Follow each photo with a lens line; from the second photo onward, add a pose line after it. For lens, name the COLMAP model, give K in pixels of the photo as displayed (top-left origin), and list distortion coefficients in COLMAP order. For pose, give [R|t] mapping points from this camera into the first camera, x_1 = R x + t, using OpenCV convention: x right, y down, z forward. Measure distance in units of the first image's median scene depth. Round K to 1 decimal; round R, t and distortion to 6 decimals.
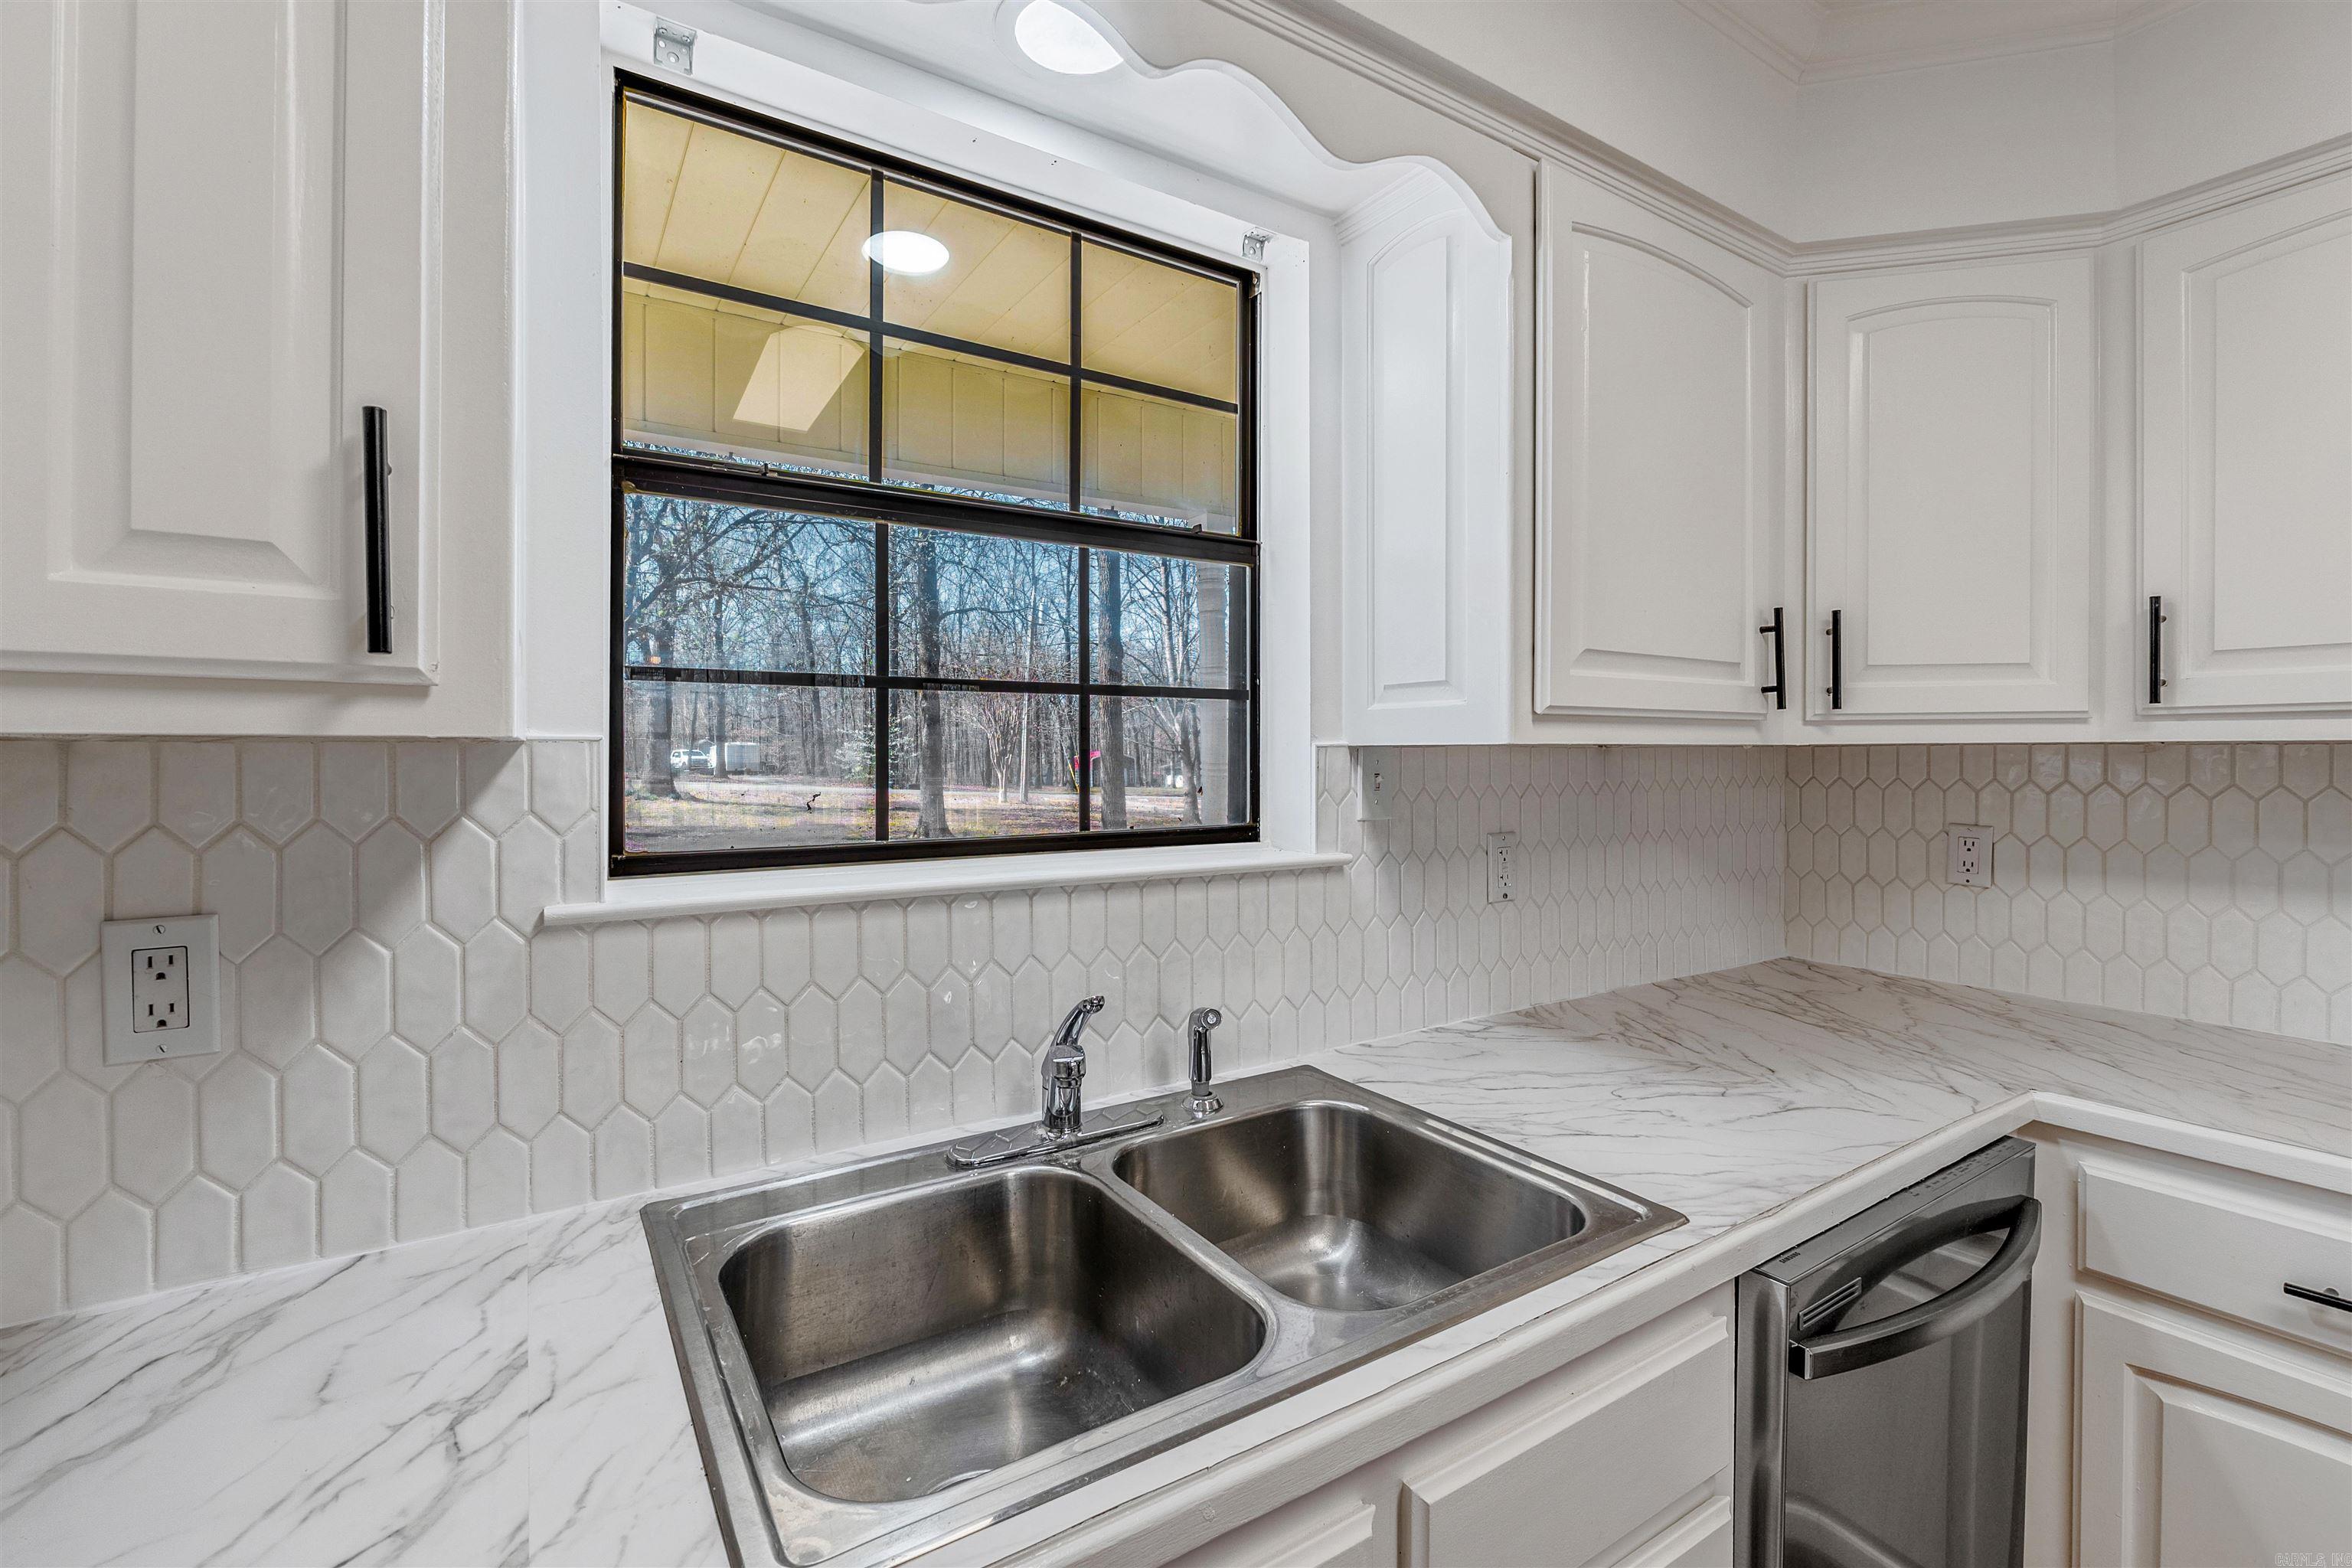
lens RADIAL K [[1026.5, 0, 1158.3], [0, 1026.5, 750.5], [0, 0, 1]] dist [-0.004456, -0.000885]
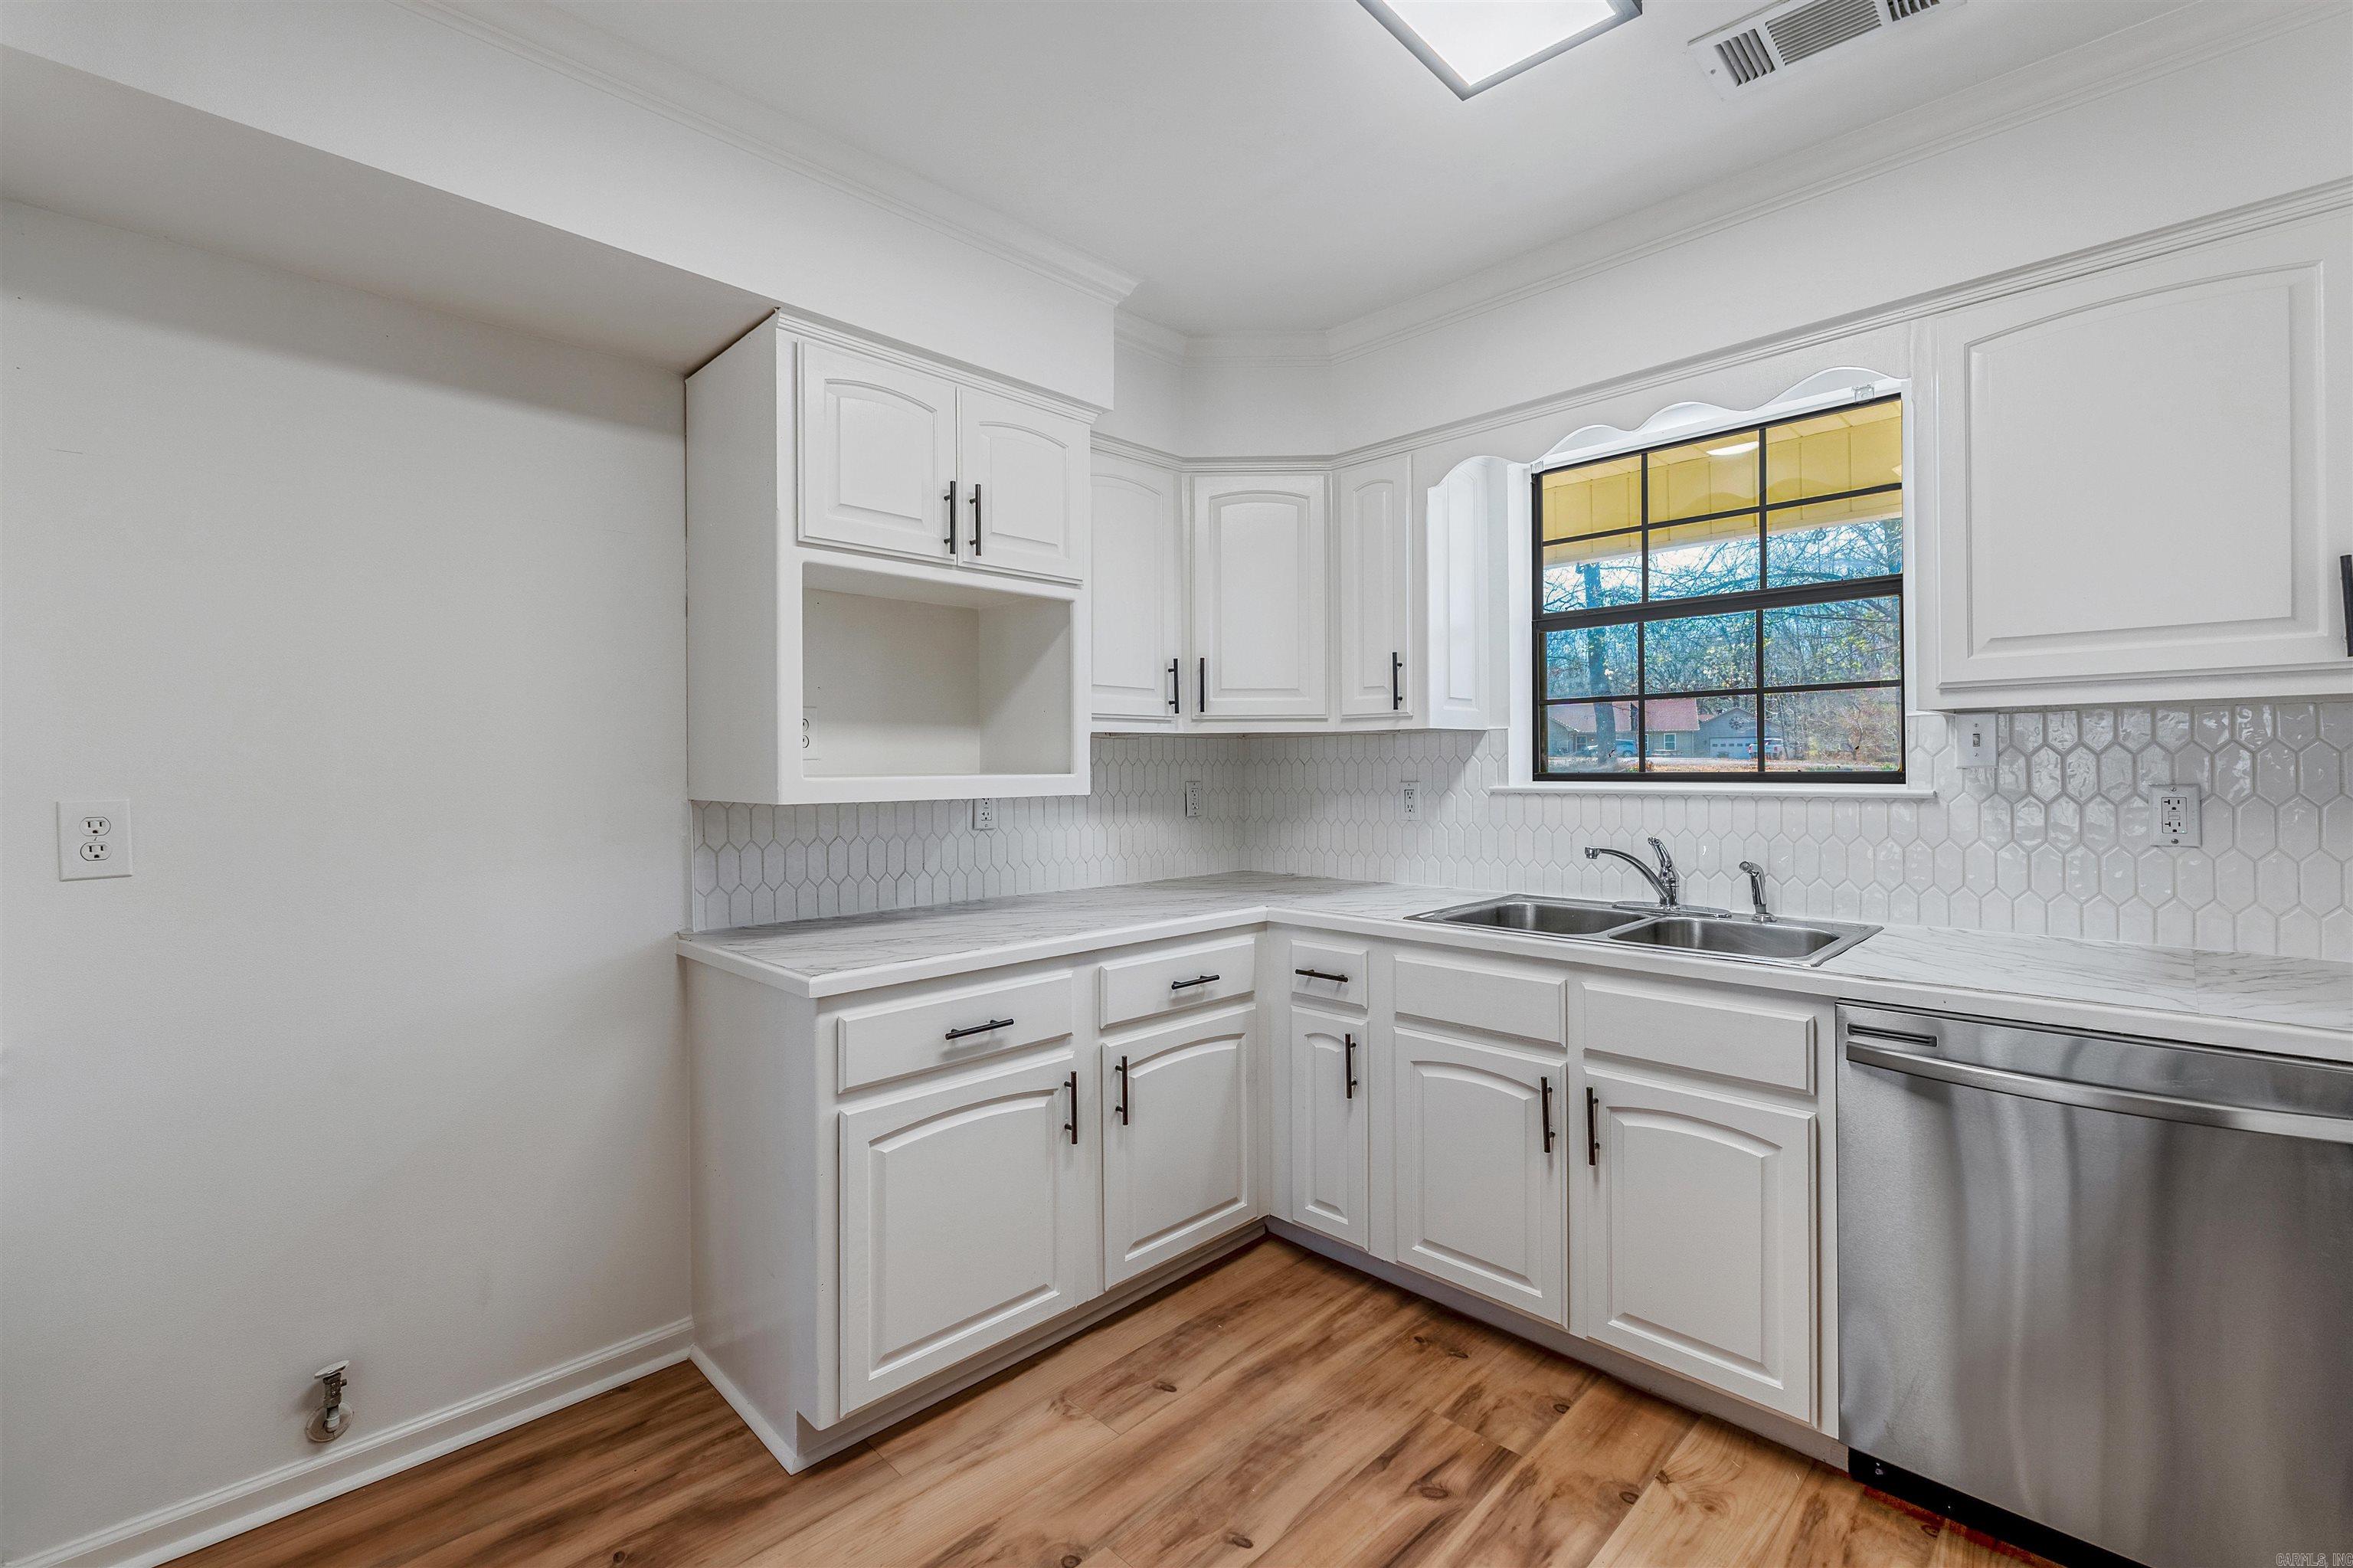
lens RADIAL K [[1026.9, 0, 1158.8], [0, 1026.9, 750.5], [0, 0, 1]] dist [-0.004456, -0.000885]
pose [[0.198781, -0.016425, -0.979906, 1.664000], [0.012471, 0.999821, -0.014229, 0.062857], [0.979965, -0.009392, 0.198950, -0.418422]]
